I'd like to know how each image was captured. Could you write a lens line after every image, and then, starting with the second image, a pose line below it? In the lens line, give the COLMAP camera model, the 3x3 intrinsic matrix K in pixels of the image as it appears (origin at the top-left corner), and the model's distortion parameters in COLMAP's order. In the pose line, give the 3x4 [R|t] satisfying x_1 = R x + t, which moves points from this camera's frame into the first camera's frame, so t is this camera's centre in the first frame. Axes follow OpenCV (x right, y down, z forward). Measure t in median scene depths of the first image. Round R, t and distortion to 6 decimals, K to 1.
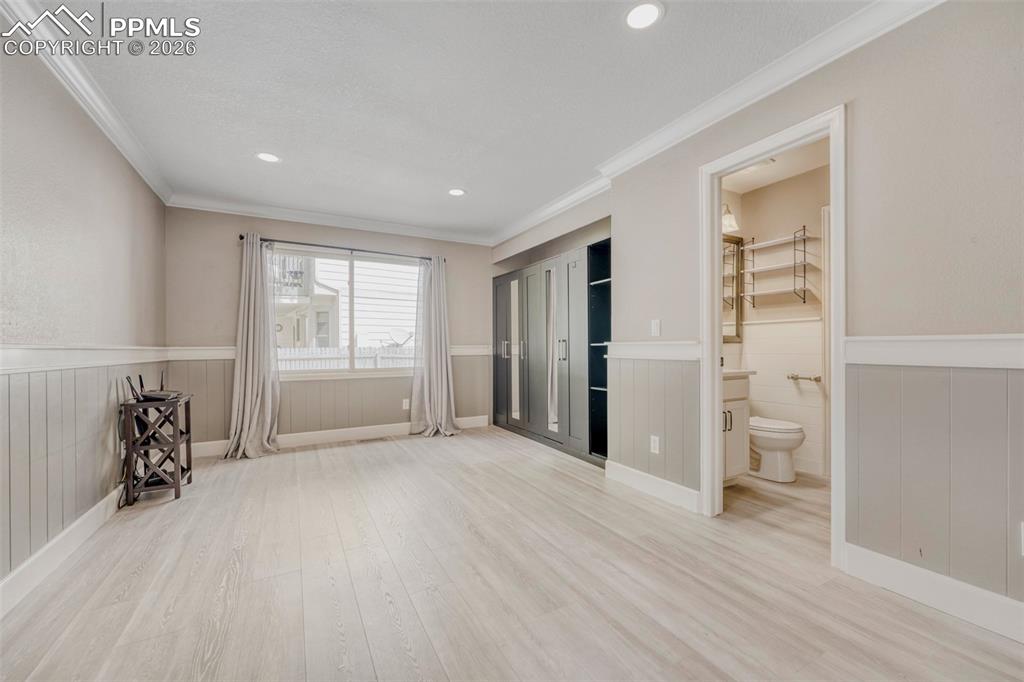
lens RADIAL K [[410.5, 0, 504.7], [0, 410.5, 338.7], [0, 0, 1]] dist [-0.002387, 0.000063]
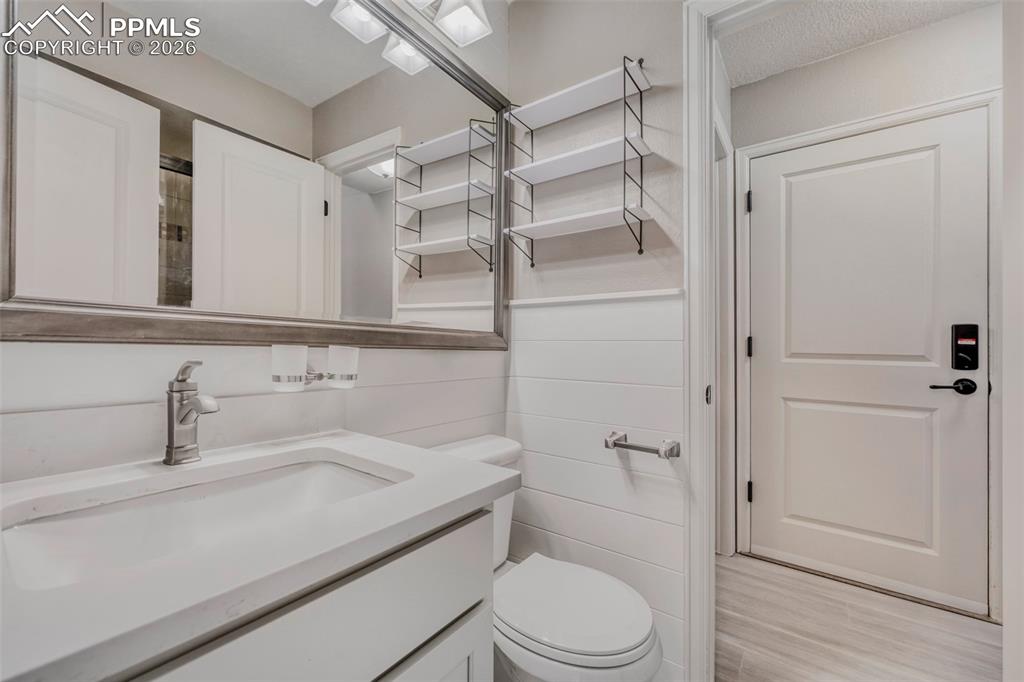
lens RADIAL K [[410.5, 0, 513.1], [0, 410.5, 331.7], [0, 0, 1]] dist [-0.002387, 0.000063]
pose [[0.886319, -0.000568, 0.463074, 0.396964], [-0.004250, 0.999947, 0.009361, -0.013070], [-0.463055, -0.010265, 0.886270, 0.638868]]
